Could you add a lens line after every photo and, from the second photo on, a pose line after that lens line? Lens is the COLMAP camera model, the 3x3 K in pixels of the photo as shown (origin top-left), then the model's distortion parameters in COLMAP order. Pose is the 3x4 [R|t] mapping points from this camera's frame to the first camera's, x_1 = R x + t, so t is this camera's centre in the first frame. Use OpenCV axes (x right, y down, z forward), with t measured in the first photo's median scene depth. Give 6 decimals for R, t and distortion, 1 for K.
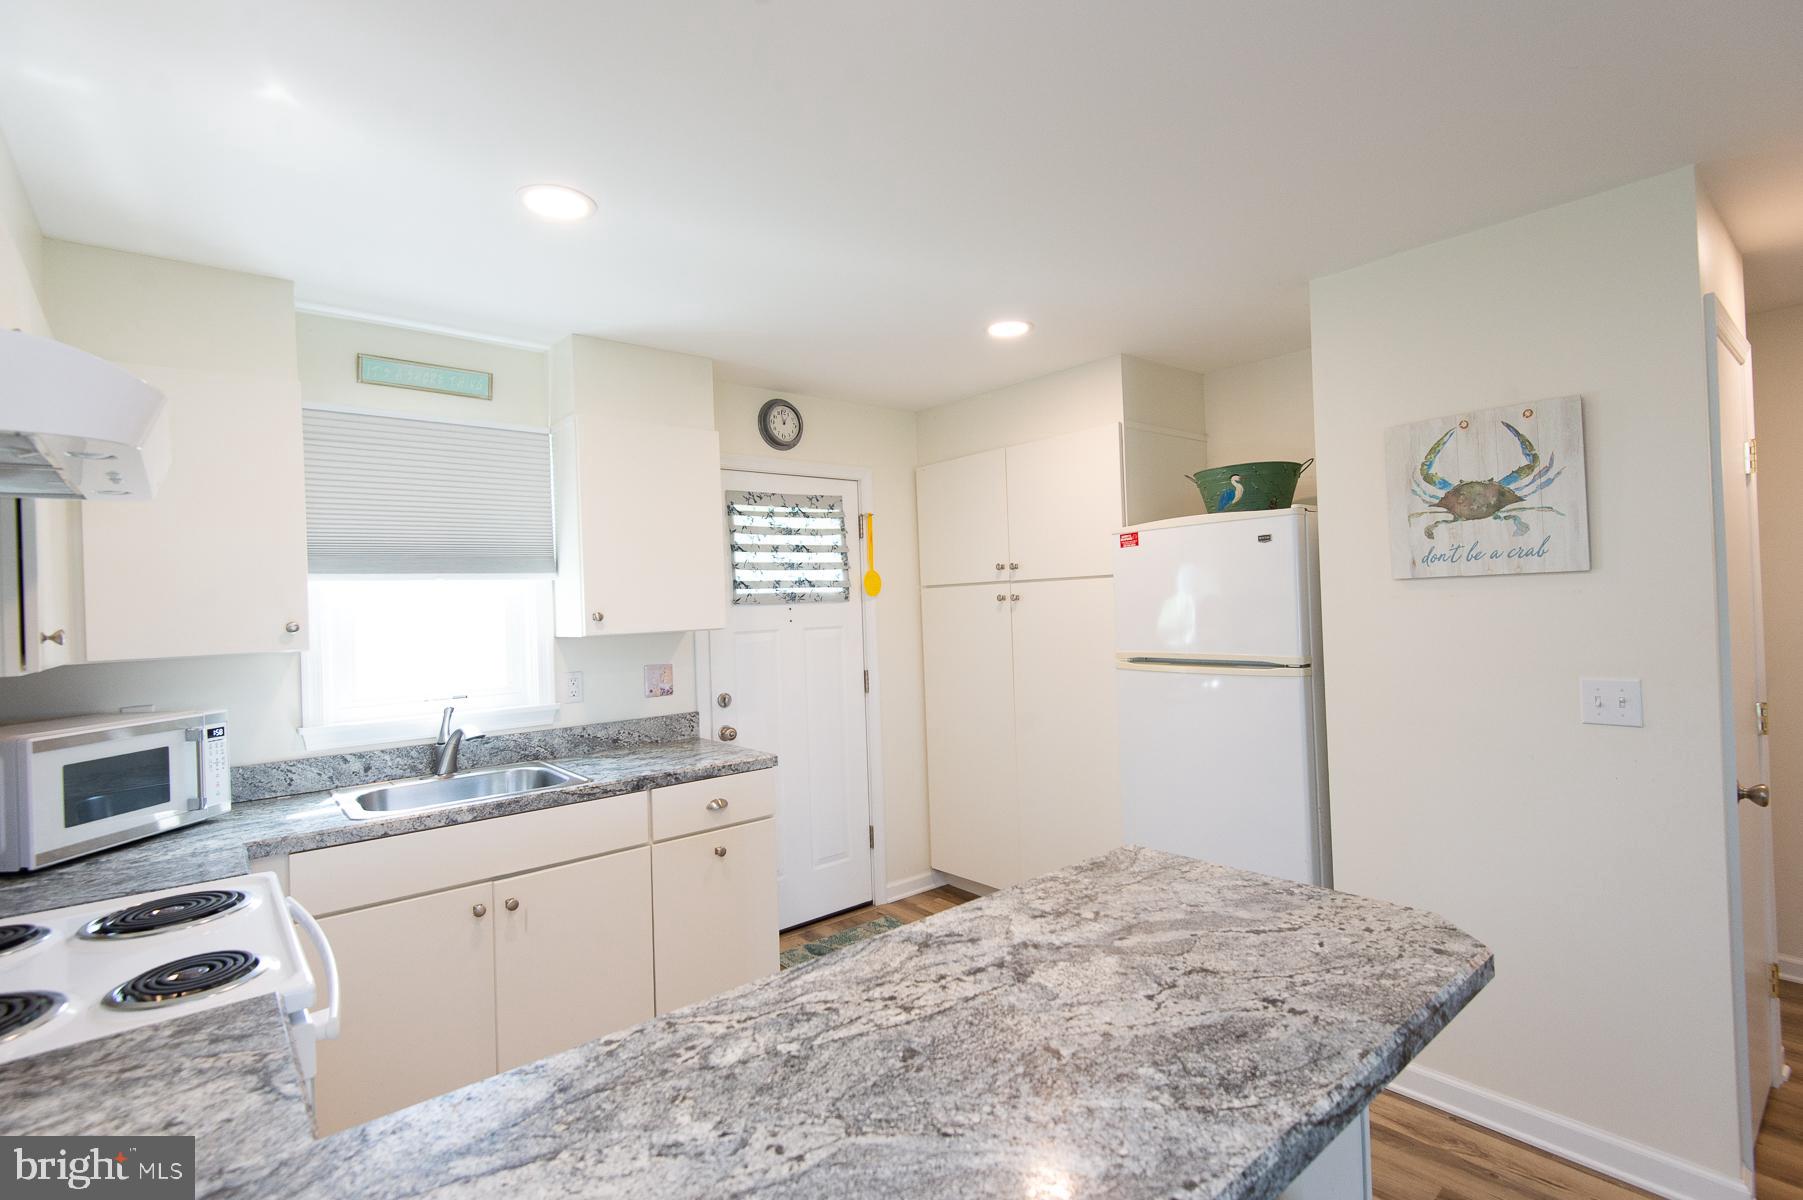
lens RADIAL K [[834.1, 0, 907.3], [0, 834.1, 596.4], [0, 0, 1]] dist [0.041822, -0.030375]
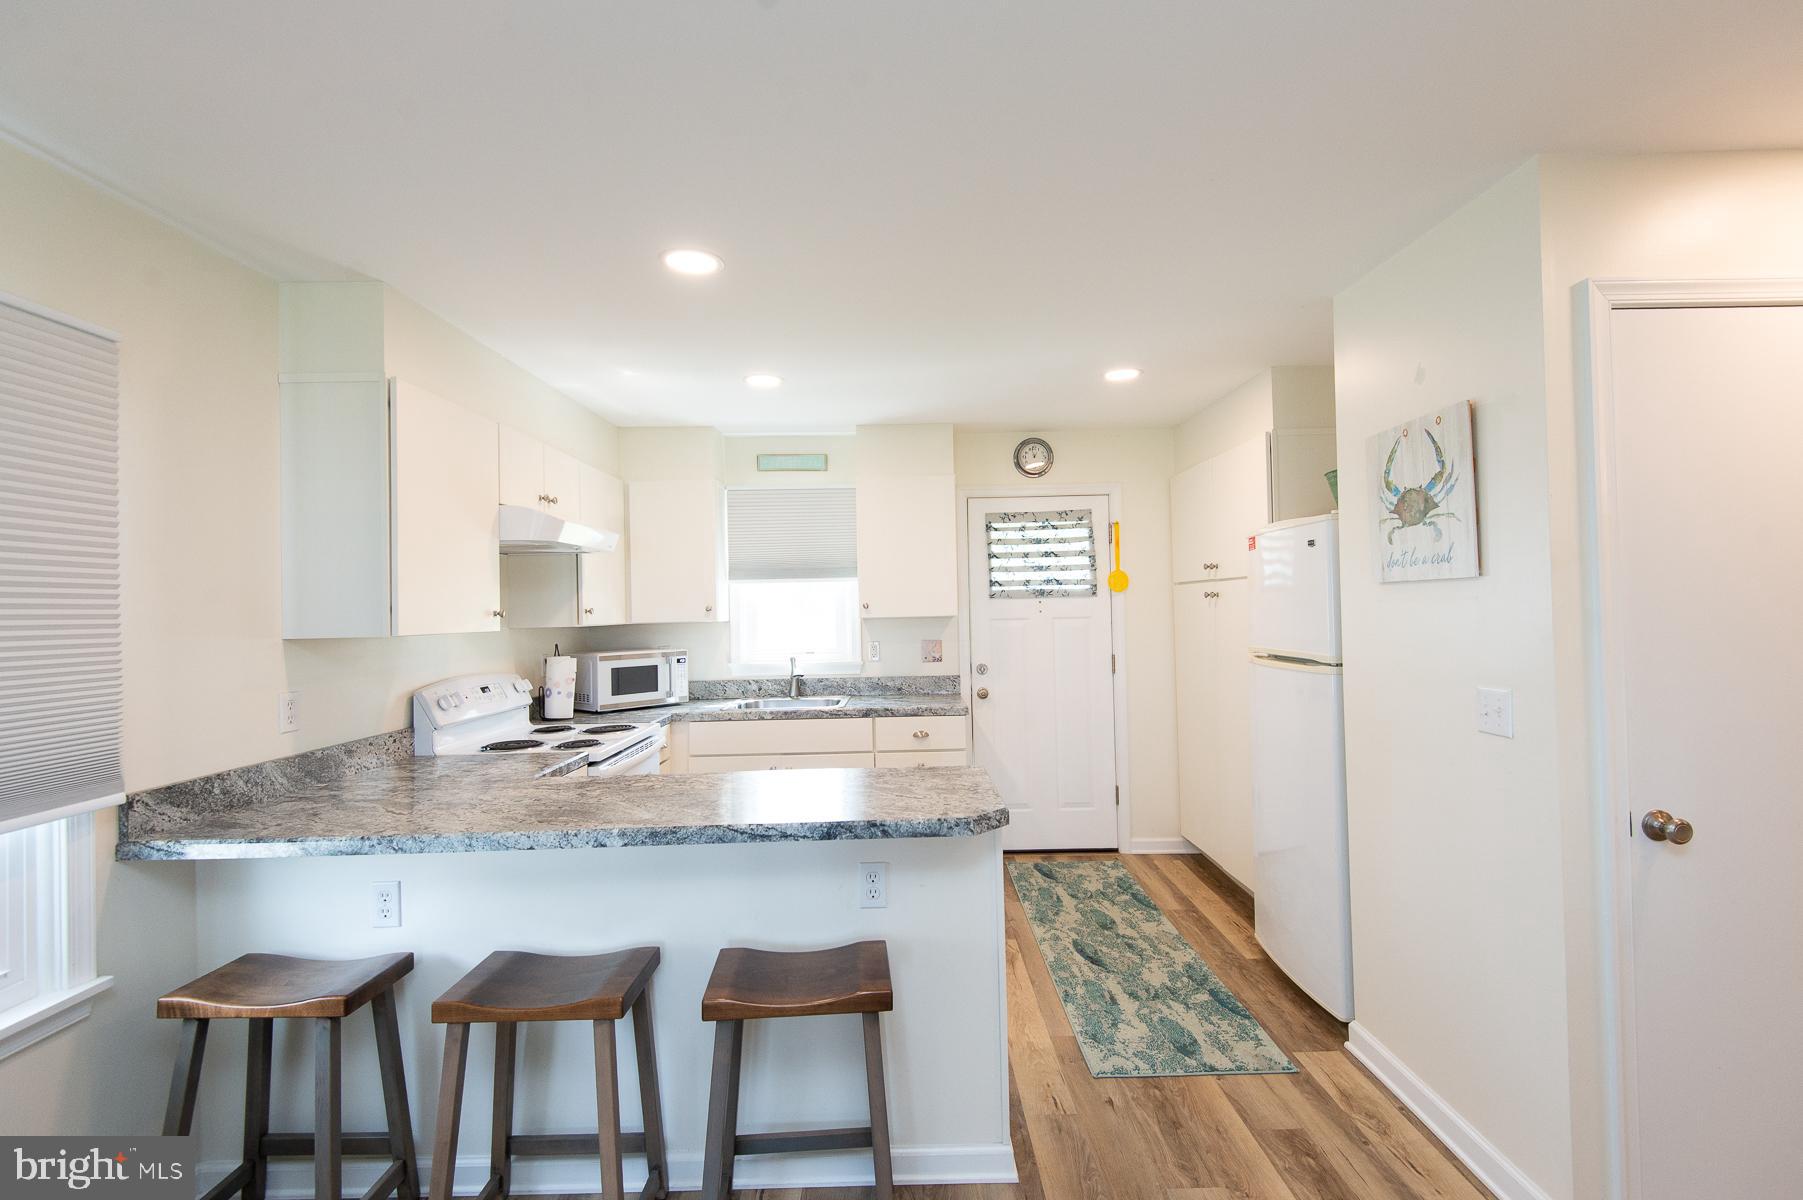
lens RADIAL K [[826.6, 0, 907.6], [0, 826.6, 595.5], [0, 0, 1]] dist [0.042072, -0.029470]
pose [[0.769382, 0.009030, -0.638725, 0.712000], [-0.000120, 0.999902, 0.013991, -0.017556], [0.638789, -0.010688, 0.769308, -0.139469]]
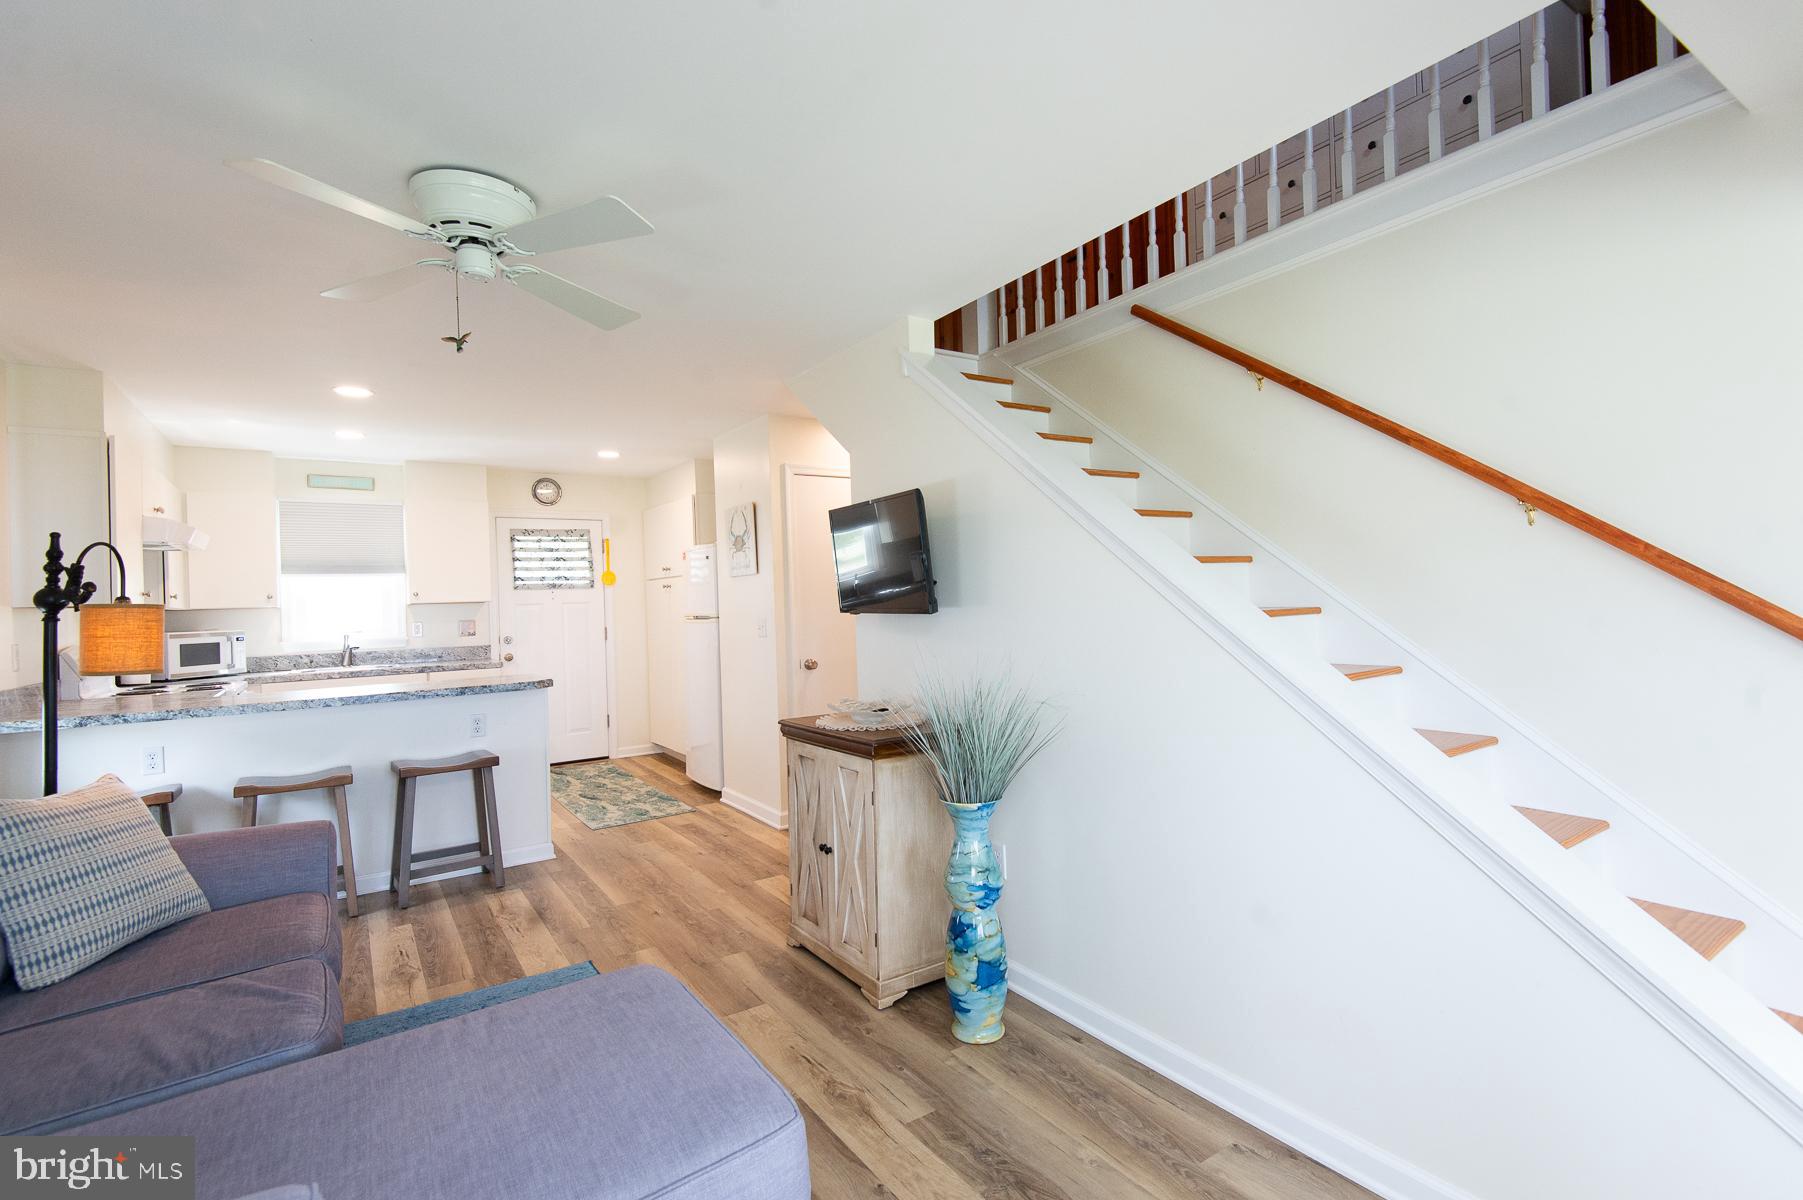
lens RADIAL K [[834.1, 0, 907.3], [0, 834.1, 596.4], [0, 0, 1]] dist [0.041822, -0.030375]
pose [[0.994202, 0.002441, -0.107499, 1.159836], [-0.001583, 0.999966, 0.008064, 0.011410], [0.107515, -0.007847, 0.994173, -1.043049]]
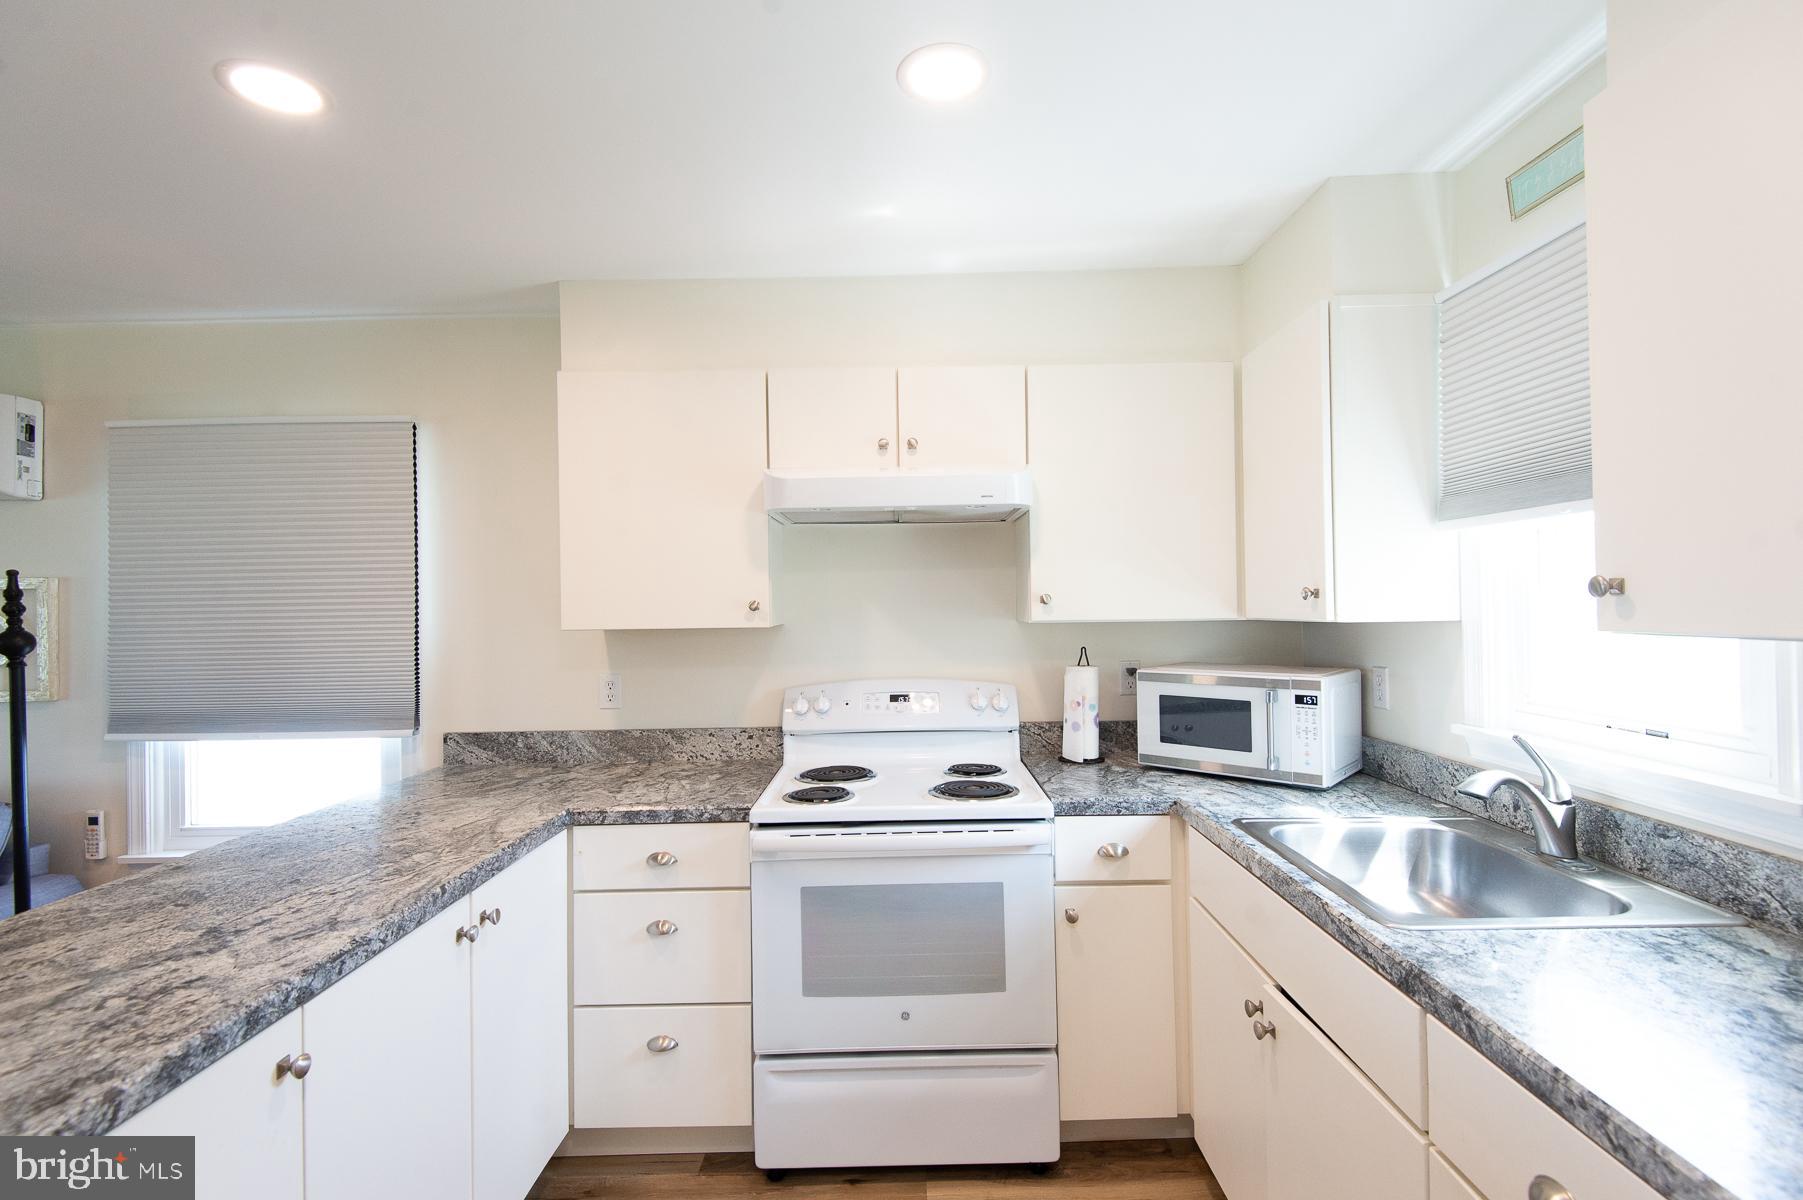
lens RADIAL K [[818.8, 0, 904.8], [0, 818.8, 595.4], [0, 0, 1]] dist [0.027910, -0.015910]
pose [[-0.643377, 0.038160, -0.764598, 0.161430], [0.047032, 0.998841, 0.010275, 0.009105], [0.764103, -0.029350, -0.644426, 1.059085]]
